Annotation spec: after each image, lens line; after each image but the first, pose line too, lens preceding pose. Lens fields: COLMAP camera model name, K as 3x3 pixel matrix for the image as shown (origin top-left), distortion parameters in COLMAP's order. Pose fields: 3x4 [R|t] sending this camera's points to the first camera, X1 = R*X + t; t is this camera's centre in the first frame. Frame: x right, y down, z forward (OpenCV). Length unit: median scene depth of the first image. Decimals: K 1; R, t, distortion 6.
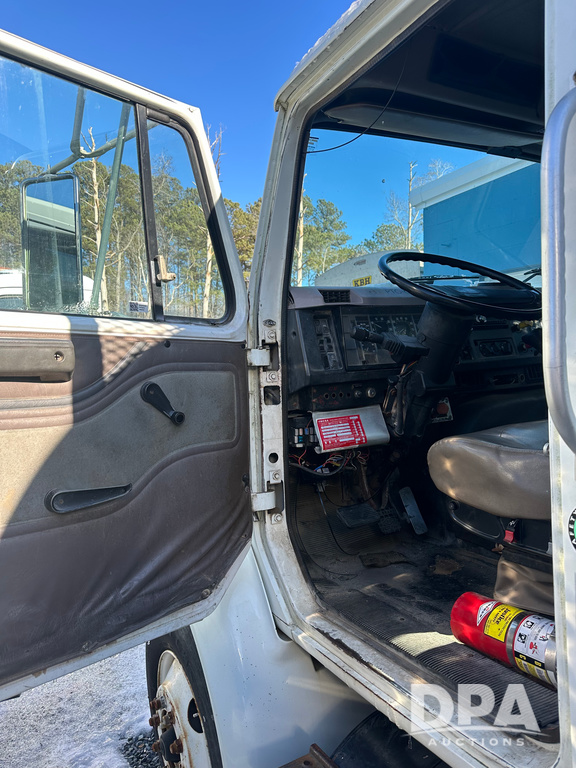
lens RADIAL K [[552.9, 0, 278.6], [0, 552.9, 383.6], [0, 0, 1]] dist [0.003041, -0.000913]
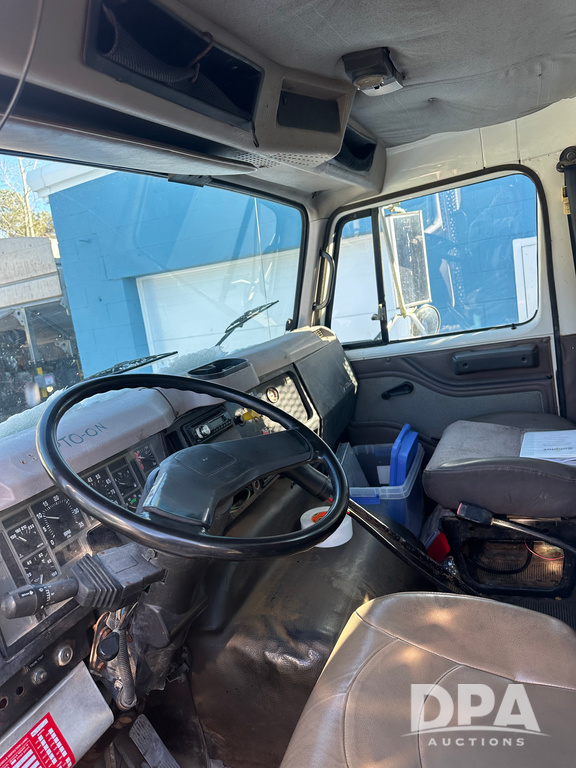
lens RADIAL K [[552.9, 0, 278.6], [0, 552.9, 383.6], [0, 0, 1]] dist [0.003041, -0.000913]
pose [[0.809075, -0.164828, 0.564119, 0.077774], [0.143152, 0.986227, 0.082850, -0.252566], [-0.570005, 0.013723, 0.821527, 0.448374]]
